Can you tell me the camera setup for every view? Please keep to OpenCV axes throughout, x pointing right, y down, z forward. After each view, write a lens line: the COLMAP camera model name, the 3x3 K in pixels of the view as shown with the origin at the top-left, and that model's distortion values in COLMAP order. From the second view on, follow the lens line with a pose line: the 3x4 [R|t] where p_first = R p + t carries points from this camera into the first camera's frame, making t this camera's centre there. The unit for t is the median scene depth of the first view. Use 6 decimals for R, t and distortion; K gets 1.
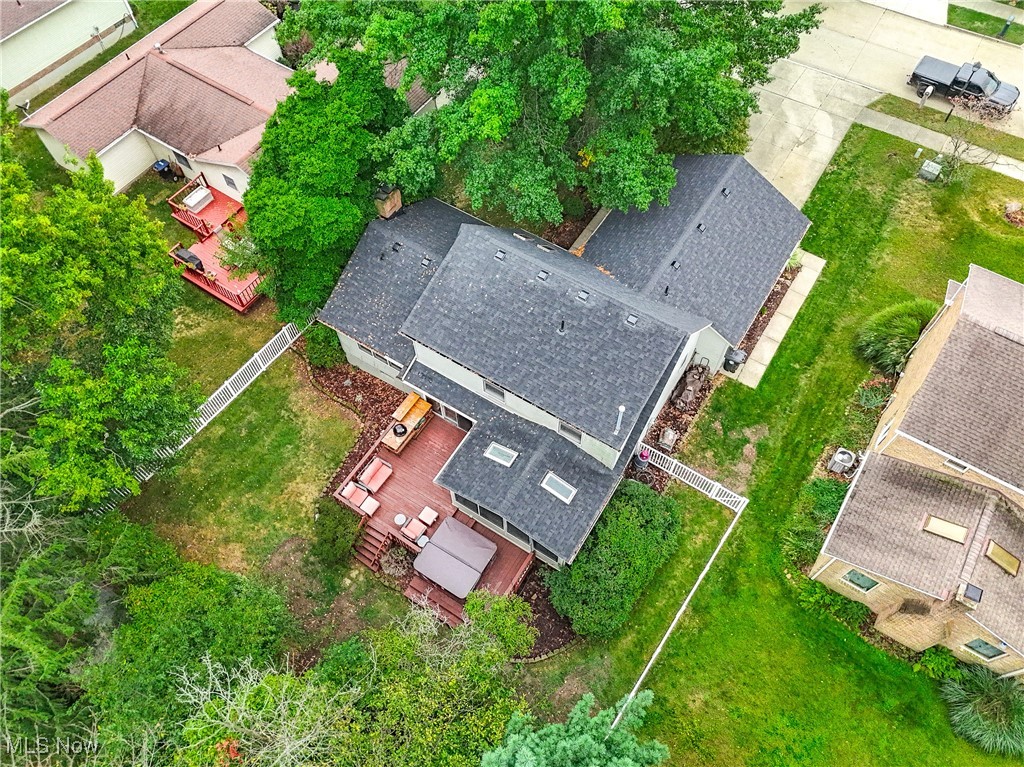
lens RADIAL K [[758.7, 0, 507.7], [0, 758.7, 385.1], [0, 0, 1]] dist [0.012146, -0.009330]
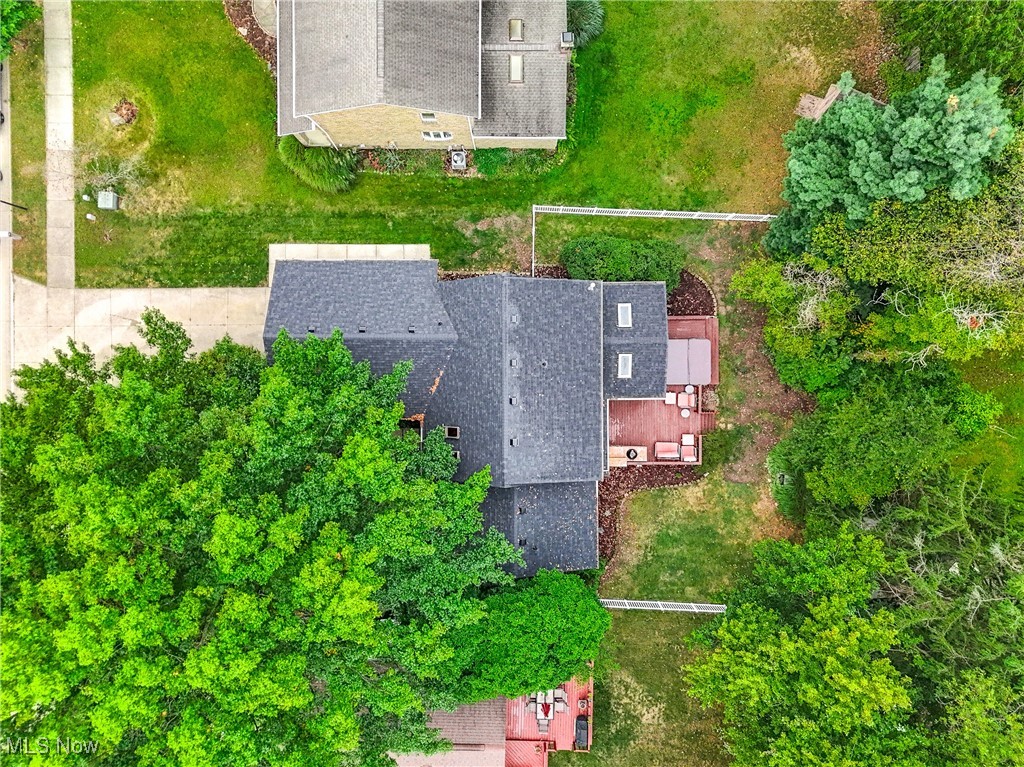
lens RADIAL K [[758.7, 0, 516.8], [0, 758.7, 386.2], [0, 0, 1]] dist [0.012146, -0.009330]
pose [[-0.542853, -0.839735, 0.012500, 0.041972], [0.725128, -0.461151, 0.511399, -0.650757], [-0.423675, 0.286679, 0.859252, -0.049847]]
